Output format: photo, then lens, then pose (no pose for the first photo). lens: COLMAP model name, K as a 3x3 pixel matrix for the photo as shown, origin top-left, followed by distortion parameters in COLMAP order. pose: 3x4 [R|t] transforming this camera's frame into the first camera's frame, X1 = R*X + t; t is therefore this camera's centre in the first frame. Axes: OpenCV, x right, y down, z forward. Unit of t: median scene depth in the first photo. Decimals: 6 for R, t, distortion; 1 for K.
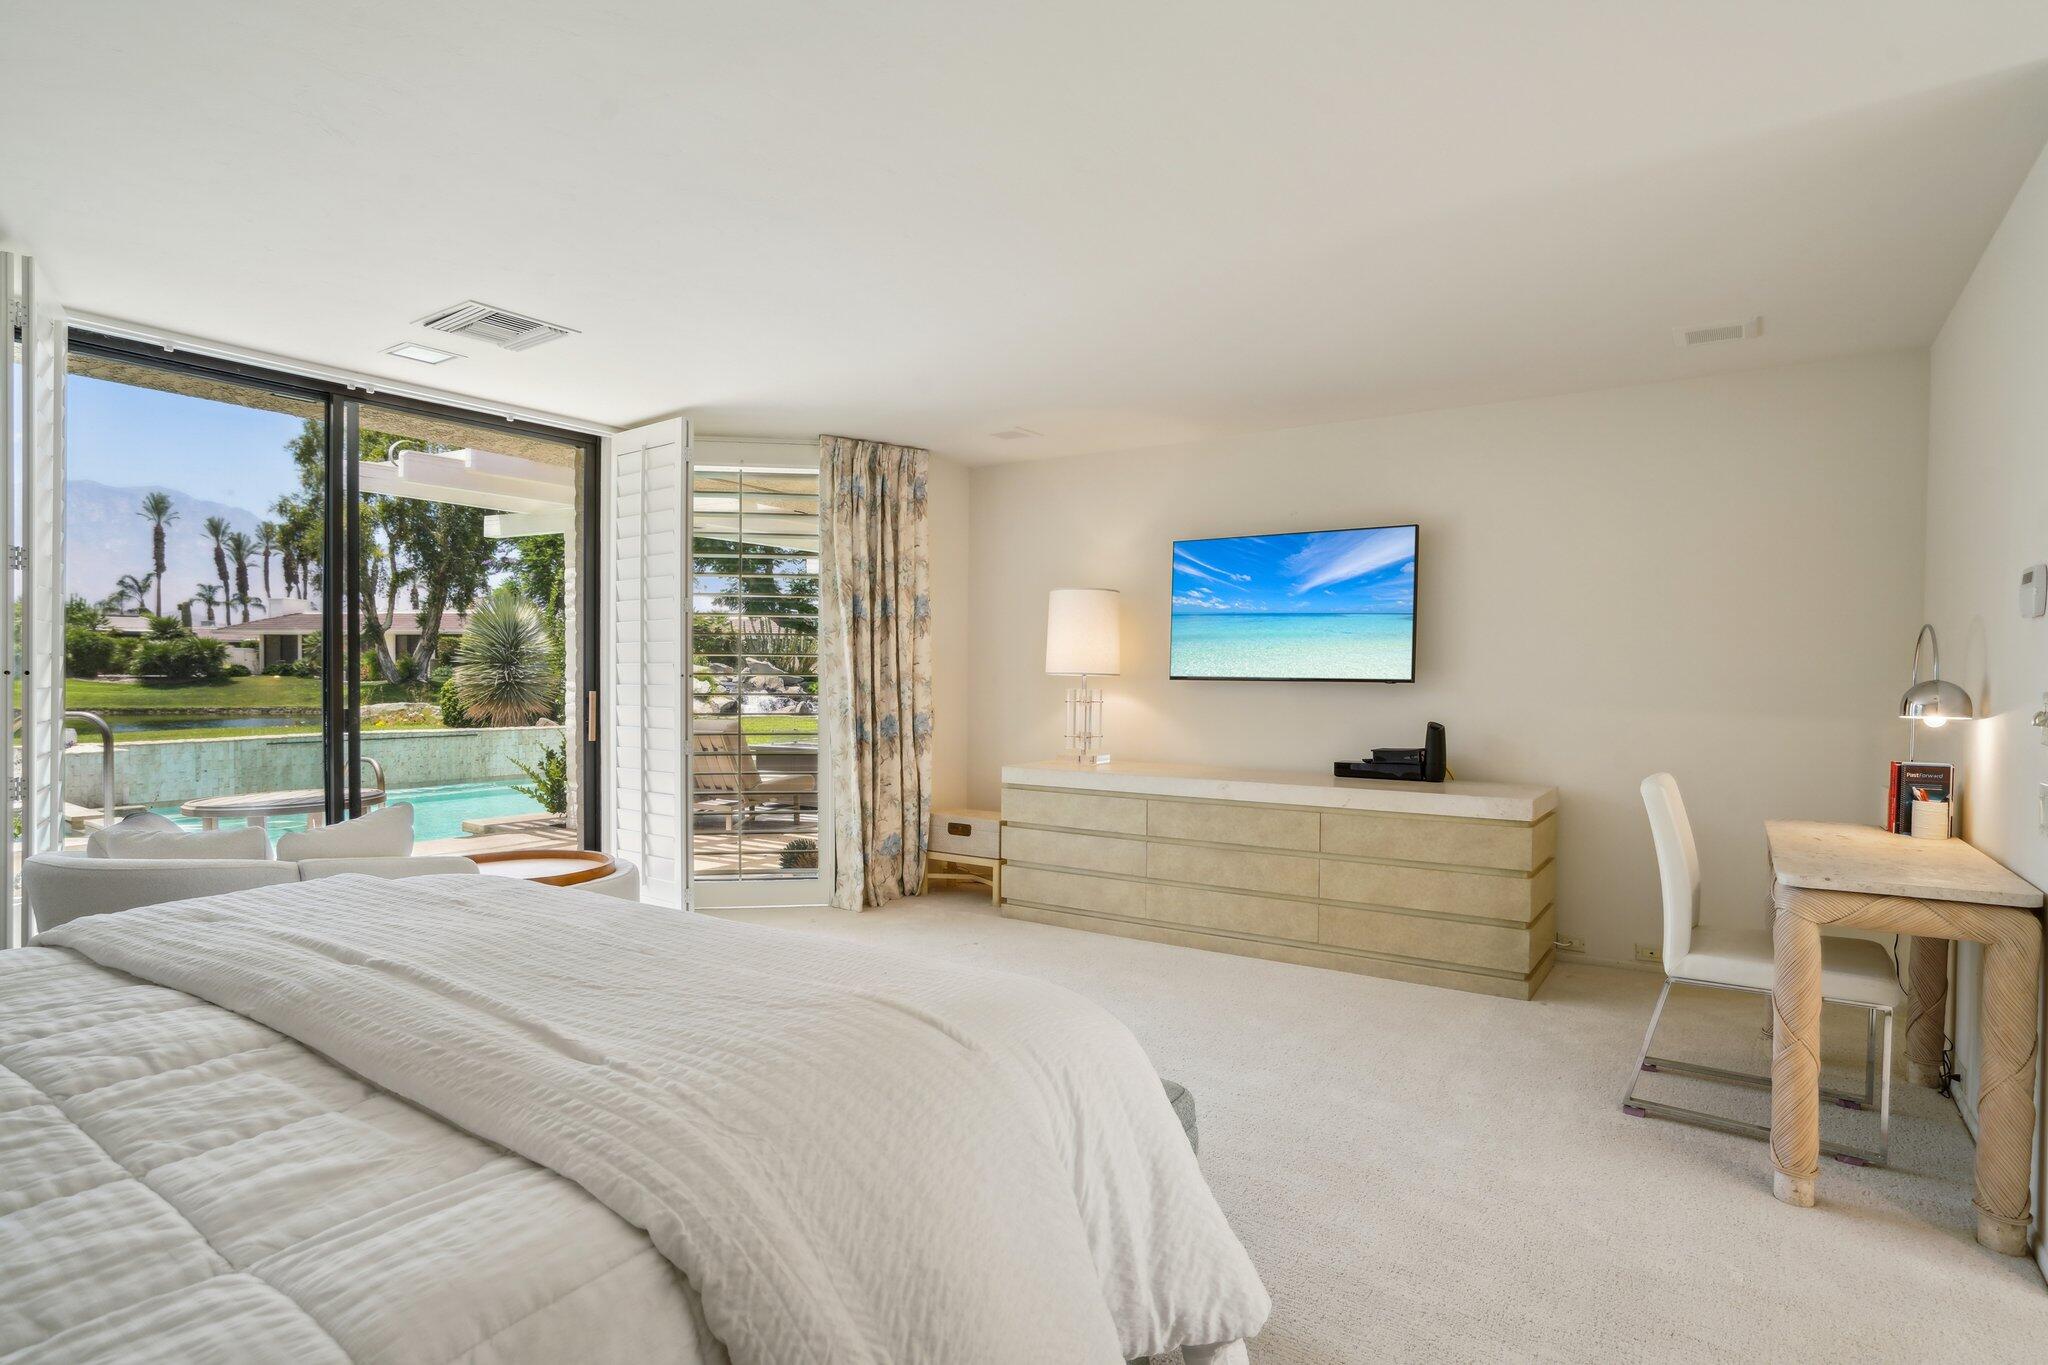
lens RADIAL K [[1054.7, 0, 1028.7], [0, 1054.7, 687.6], [0, 0, 1]] dist [-0.023137, 0.000237]
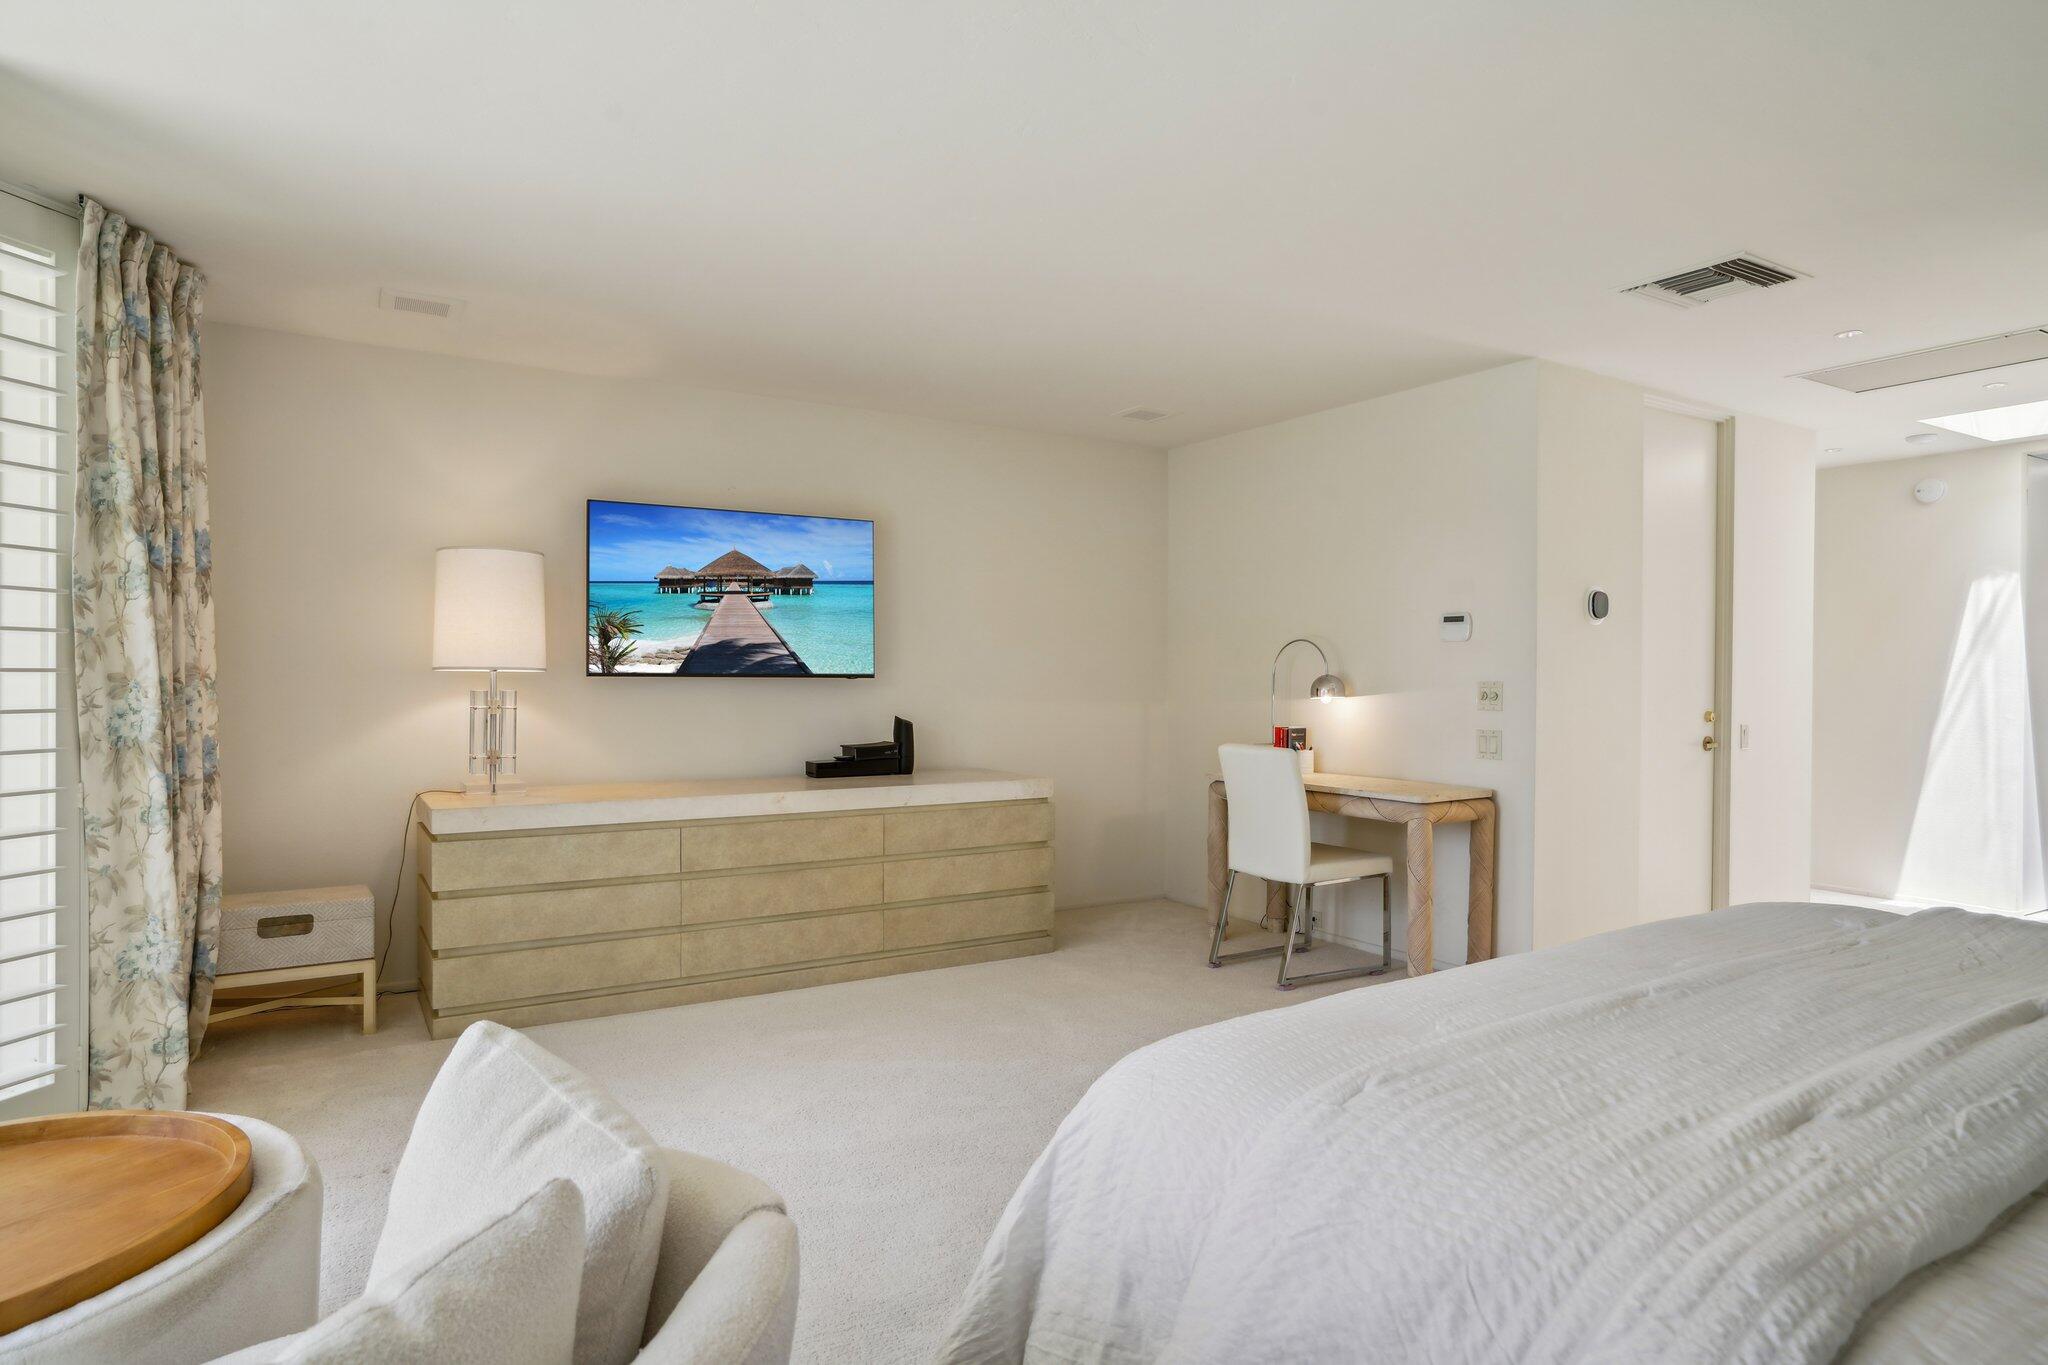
lens RADIAL K [[1203.3, 0, 1031.3], [0, 1203.3, 674.5], [0, 0, 1]] dist [-0.005309, 0.004541]
pose [[0.408187, -0.005767, 0.912880, -0.616904], [0.006299, 0.999974, 0.003501, -0.010428], [-0.912876, 0.004321, 0.408213, 0.395905]]
